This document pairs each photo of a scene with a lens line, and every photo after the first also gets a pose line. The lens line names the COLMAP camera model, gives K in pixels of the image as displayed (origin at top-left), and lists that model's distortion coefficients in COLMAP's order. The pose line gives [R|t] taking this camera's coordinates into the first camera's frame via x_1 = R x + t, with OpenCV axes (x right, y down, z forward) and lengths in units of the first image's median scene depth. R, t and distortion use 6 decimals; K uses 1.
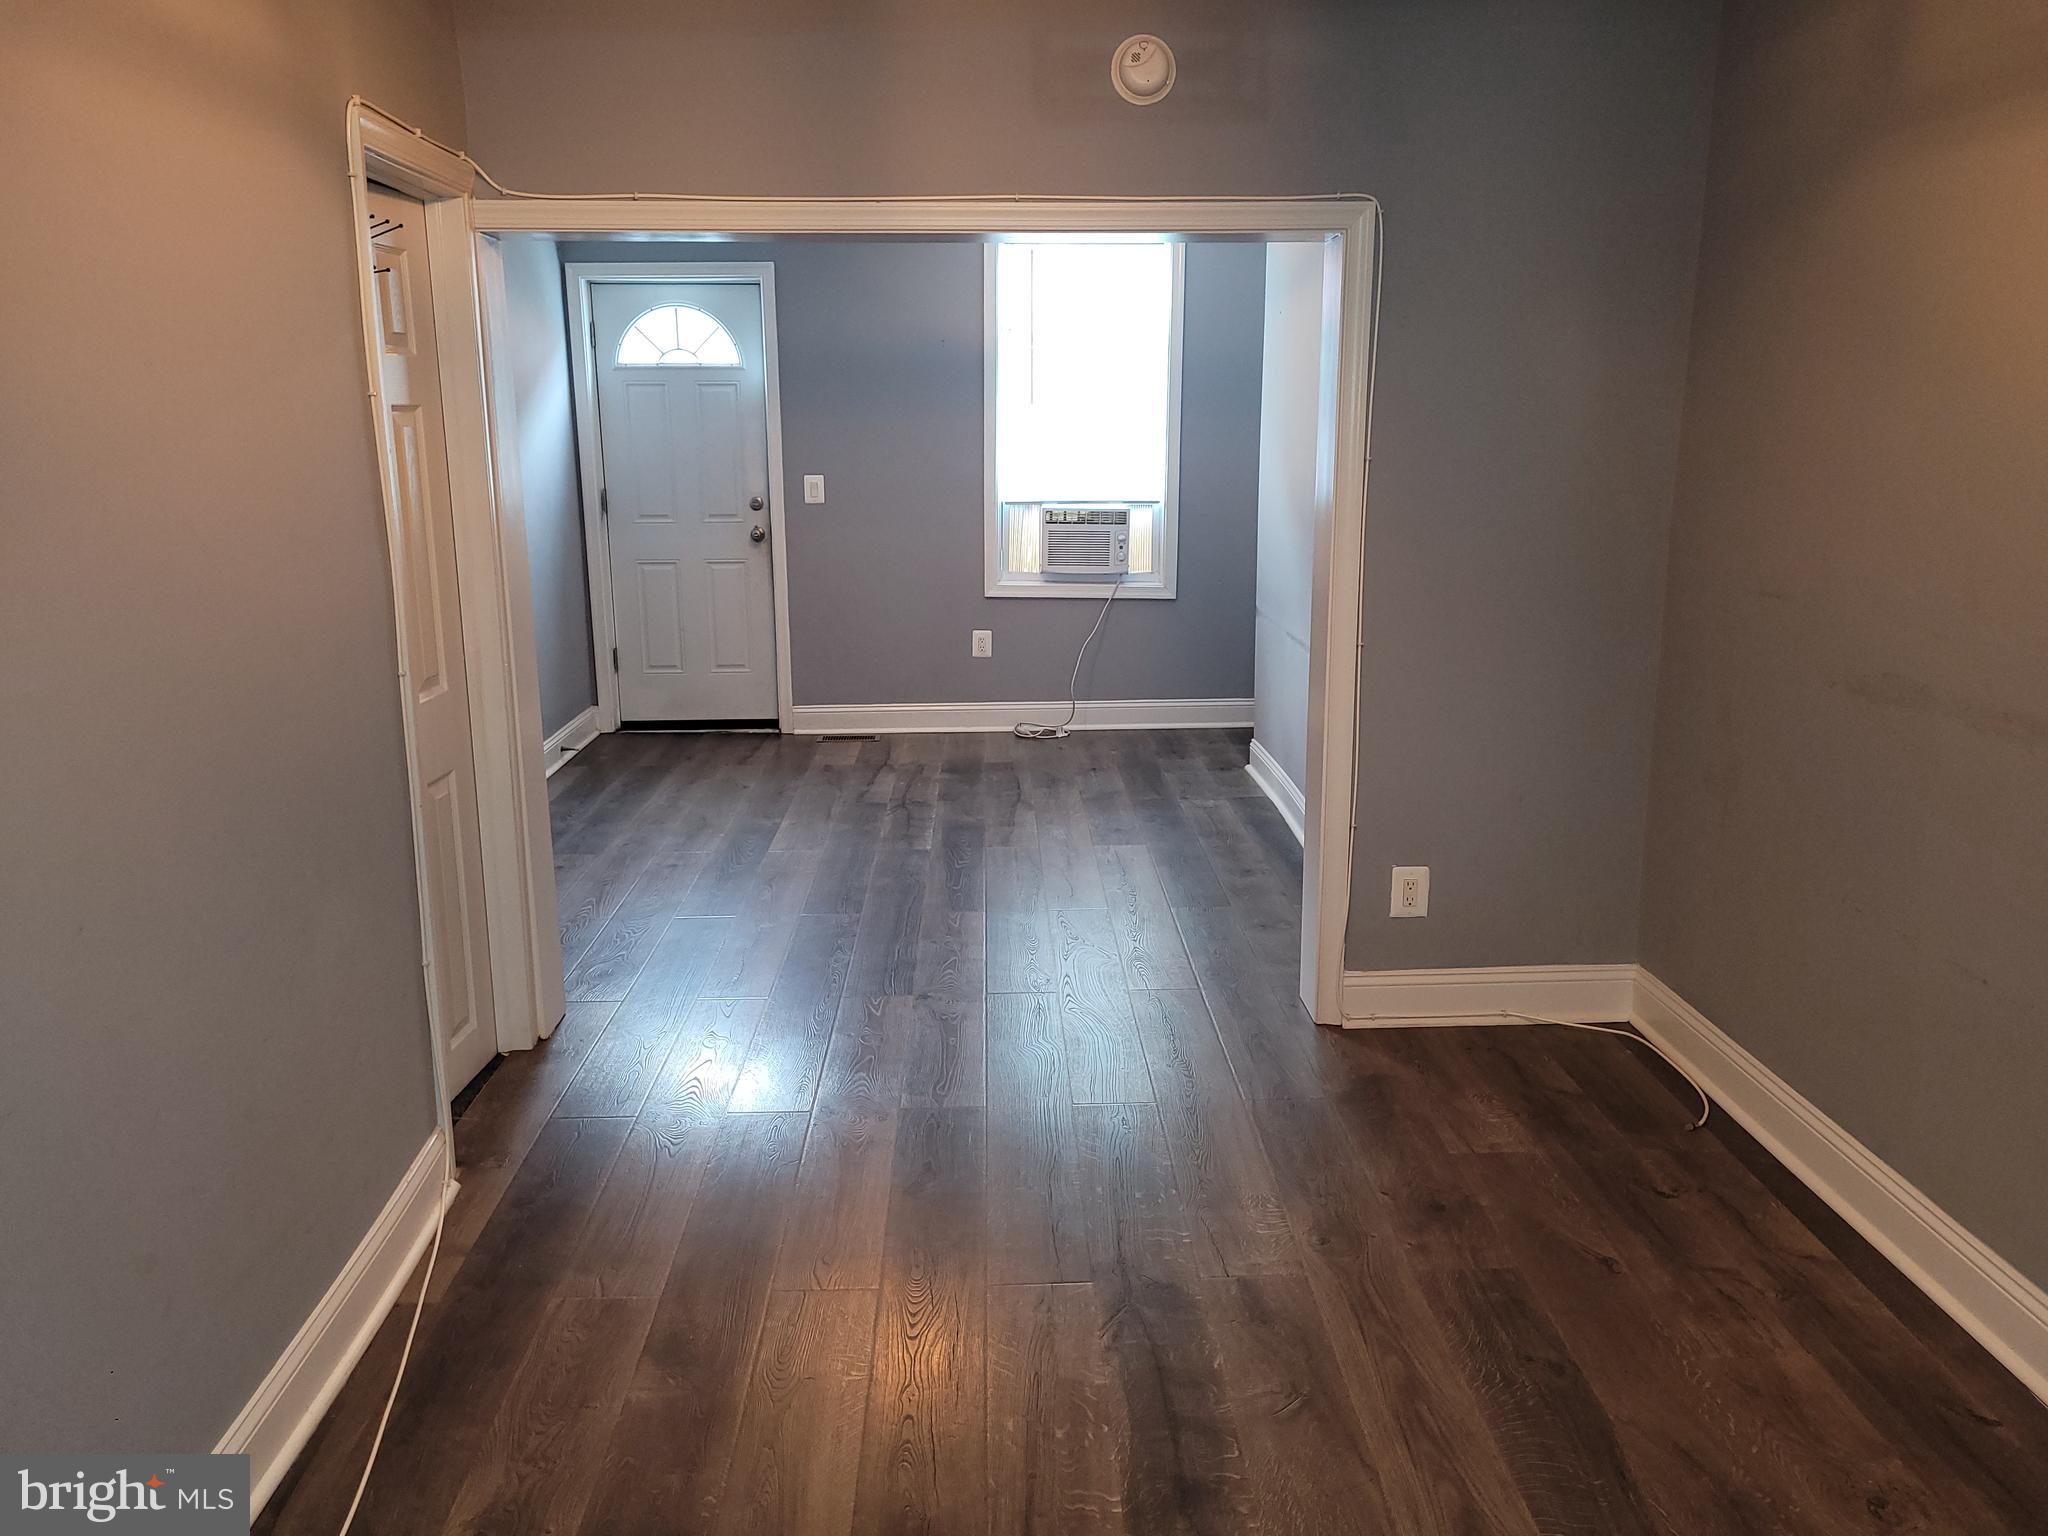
lens RADIAL K [[1567.6, 0, 1024.0], [0, 1567.6, 768.0], [0, 0, 1]] dist [0.022693, -0.002798]
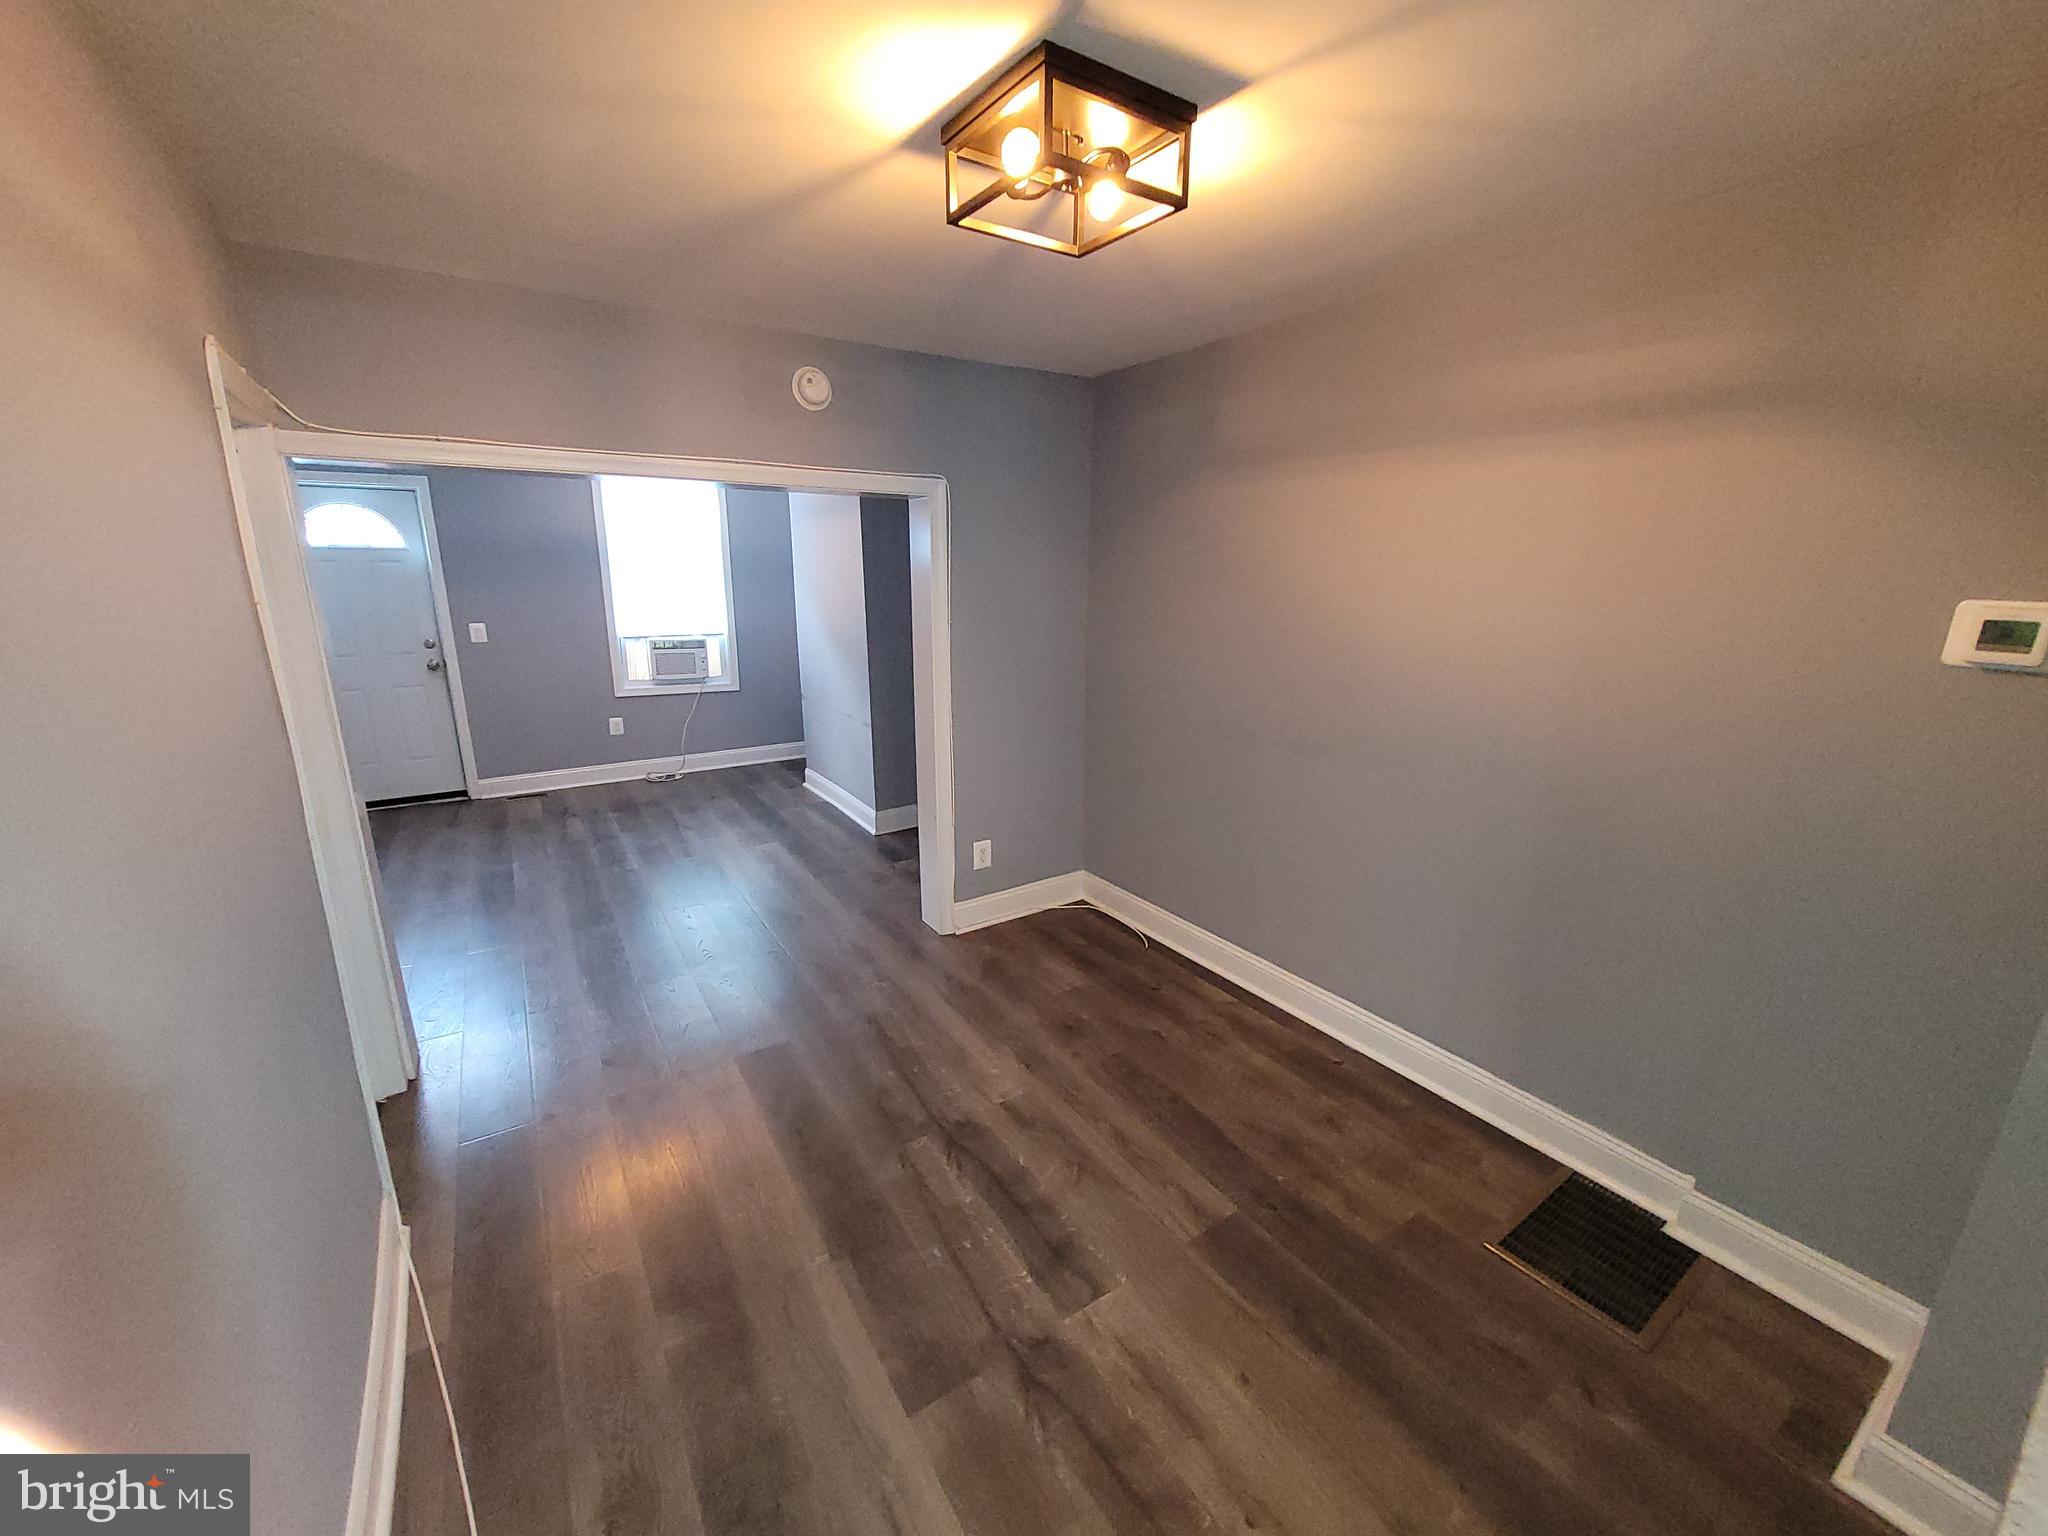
lens RADIAL K [[808.1, 0, 1035.7], [0, 808.1, 770.4], [0, 0, 1]] dist [0.000007, -0.000004]
pose [[0.848439, -0.118063, 0.515958, -0.117209], [0.106221, 0.992953, 0.052541, -0.040706], [-0.518526, 0.010228, 0.855001, 0.097775]]
